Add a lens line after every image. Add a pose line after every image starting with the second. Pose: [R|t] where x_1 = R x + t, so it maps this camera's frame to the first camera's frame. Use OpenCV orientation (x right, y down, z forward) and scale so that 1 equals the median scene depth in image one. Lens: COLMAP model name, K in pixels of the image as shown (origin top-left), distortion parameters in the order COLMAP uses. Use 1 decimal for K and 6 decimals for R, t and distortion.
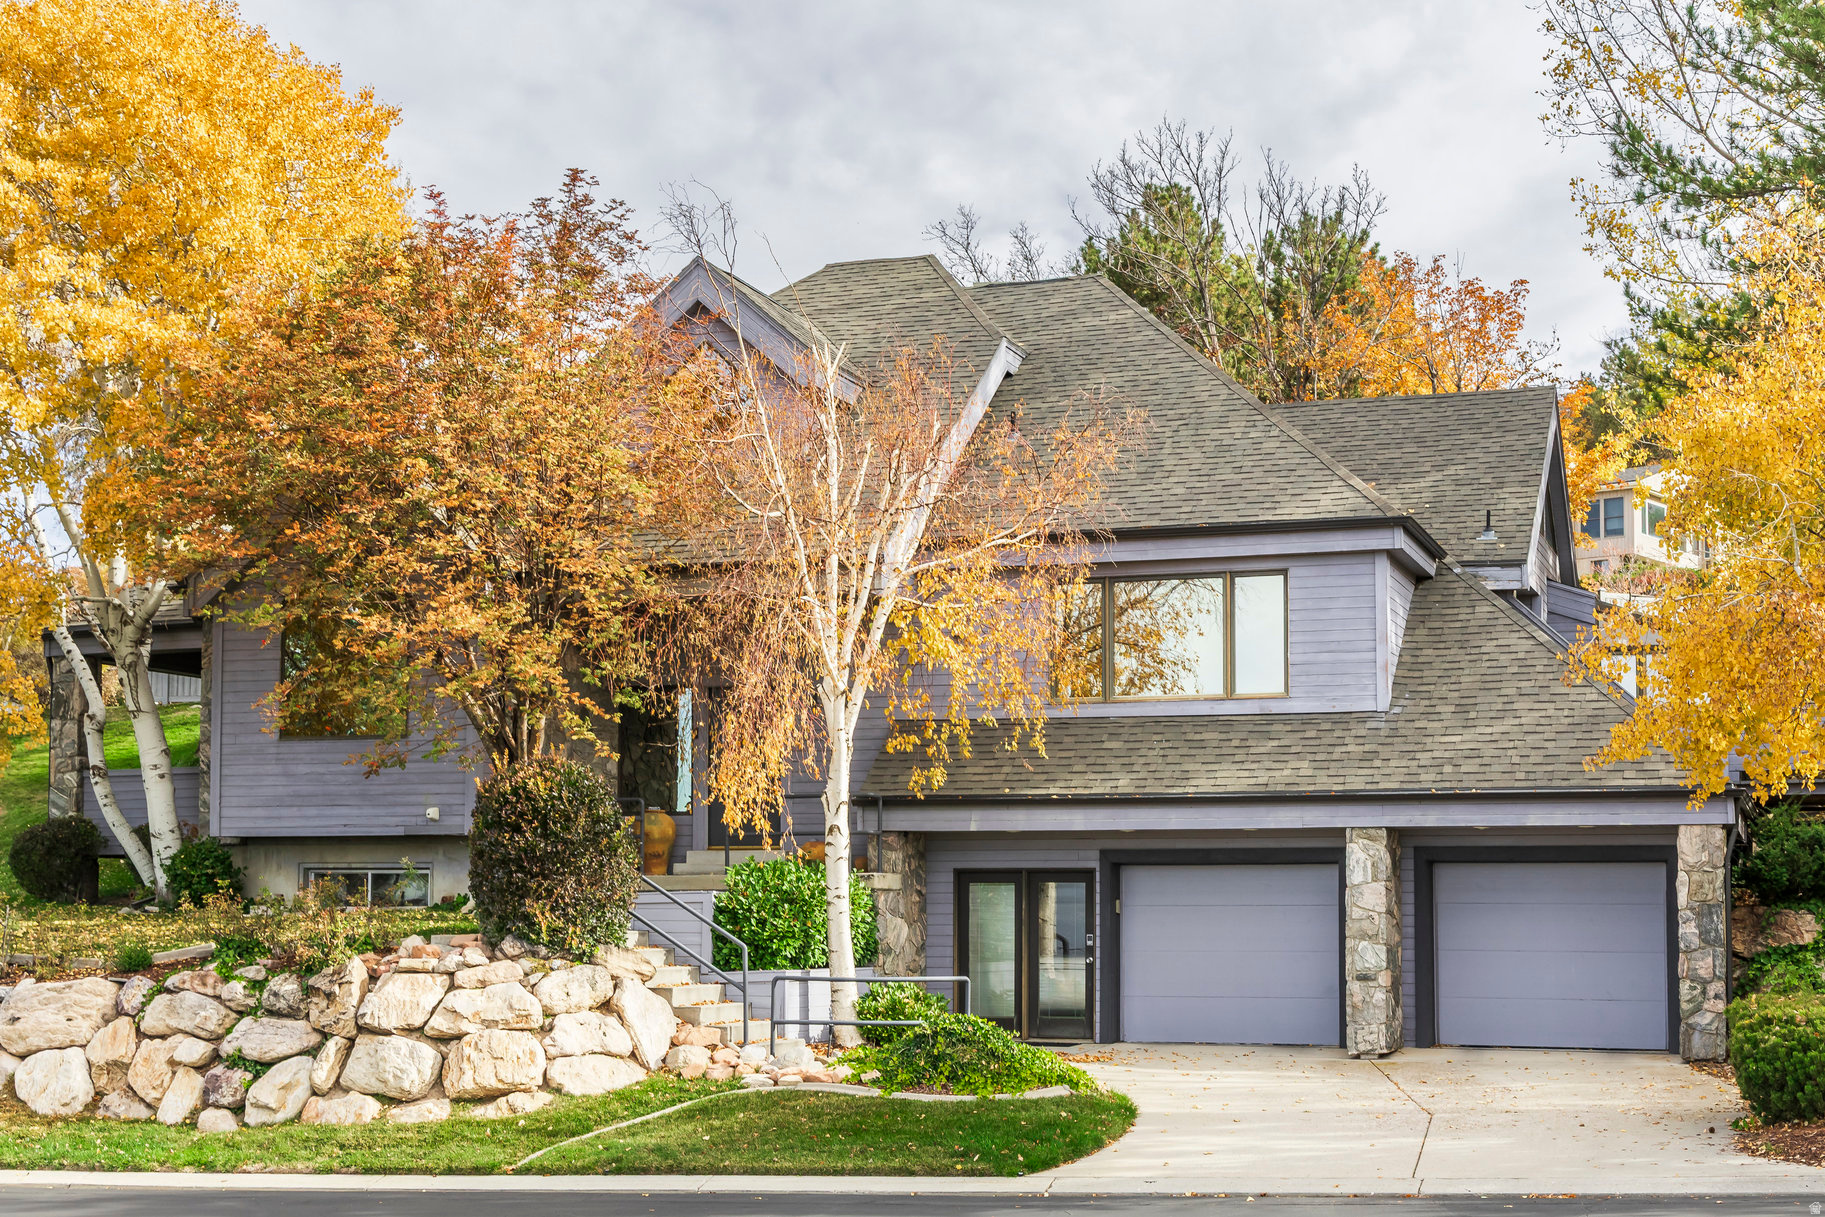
lens RADIAL K [[3811.8, 0, 912.3], [0, 3811.8, 607.7], [0, 0, 1]] dist [0.010813, 0.000000]
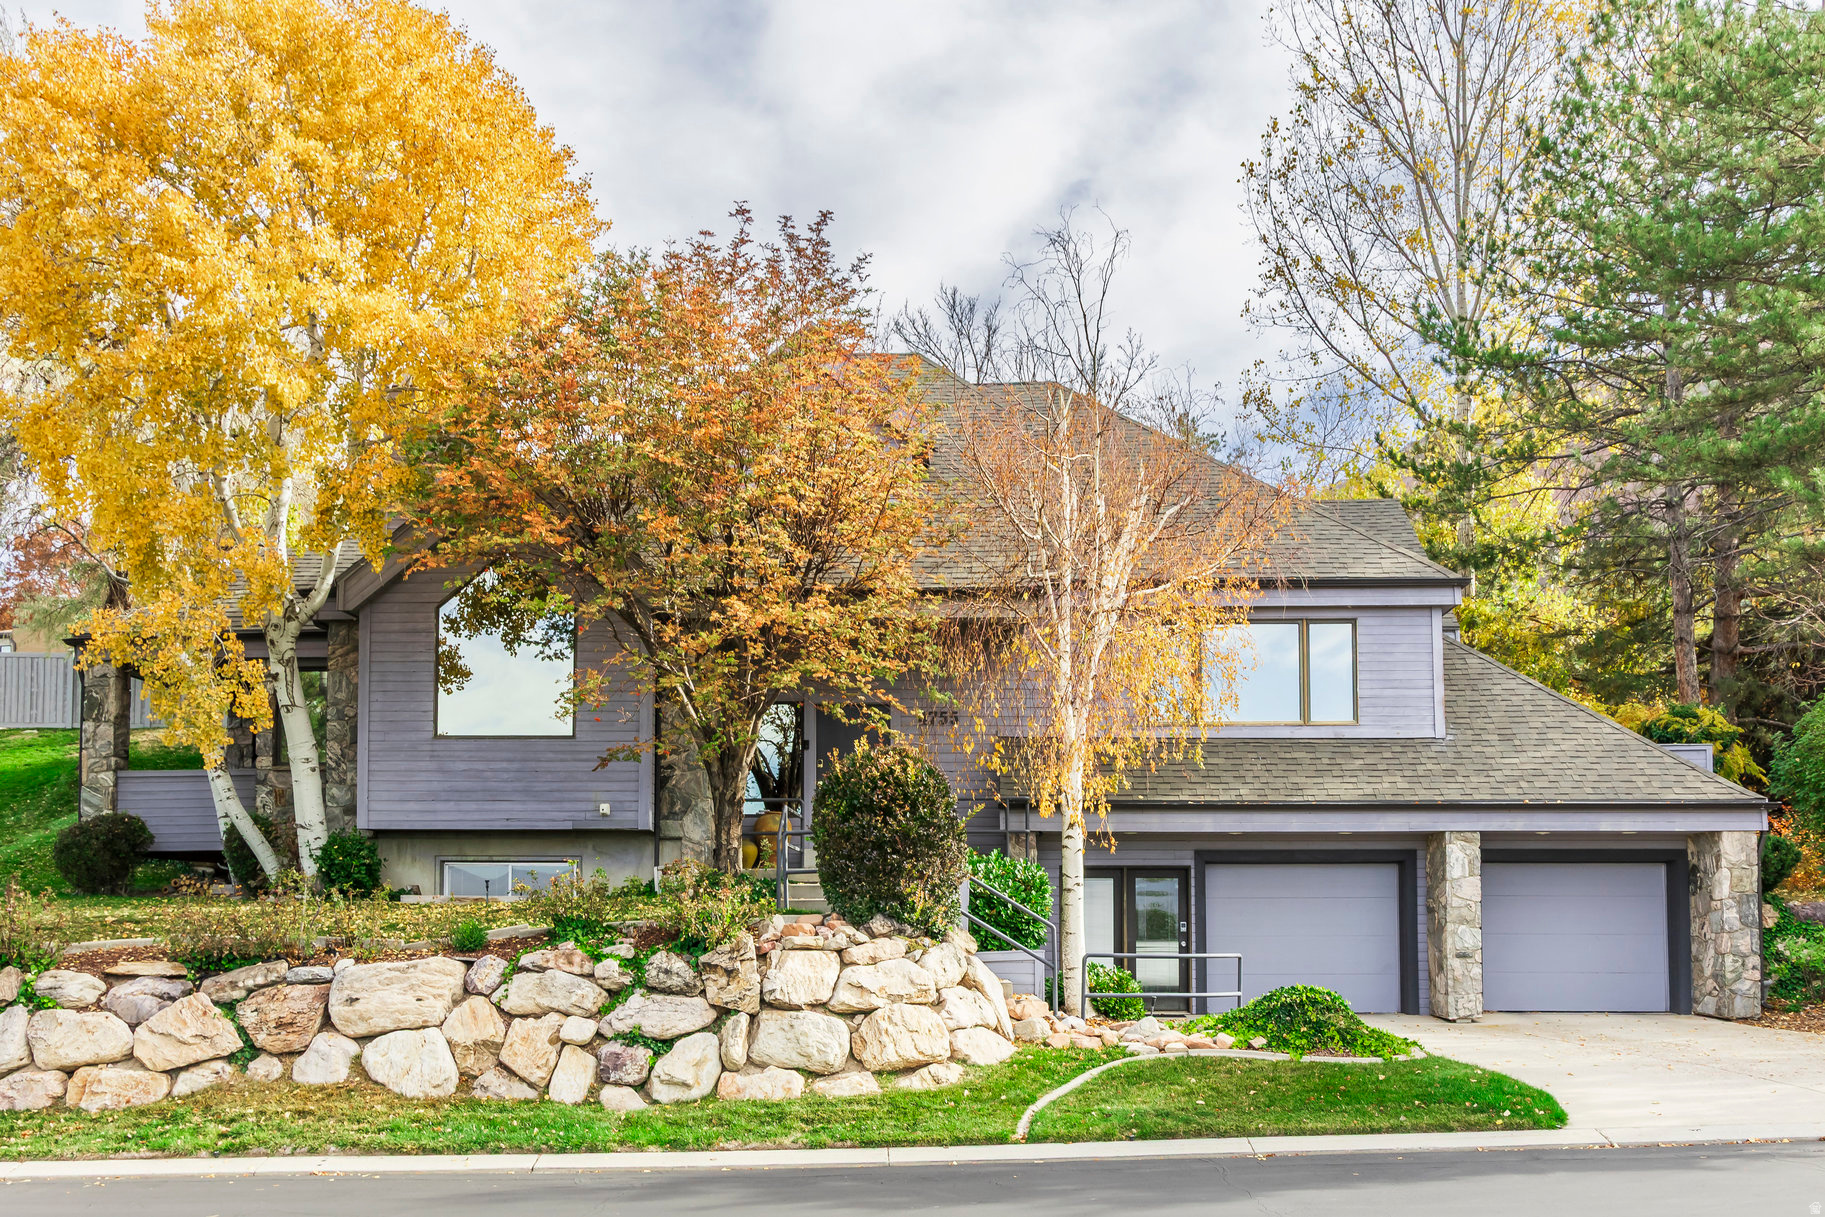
lens RADIAL K [[2396.5, 0, 918.1], [0, 2396.5, 803.5], [0, 0, 1]] dist [-0.022588, 0.000000]
pose [[0.912224, 0.023824, 0.408998, -0.362895], [-0.031242, 0.999446, 0.011464, 0.047388], [-0.408498, -0.023235, 0.912463, 0.395192]]
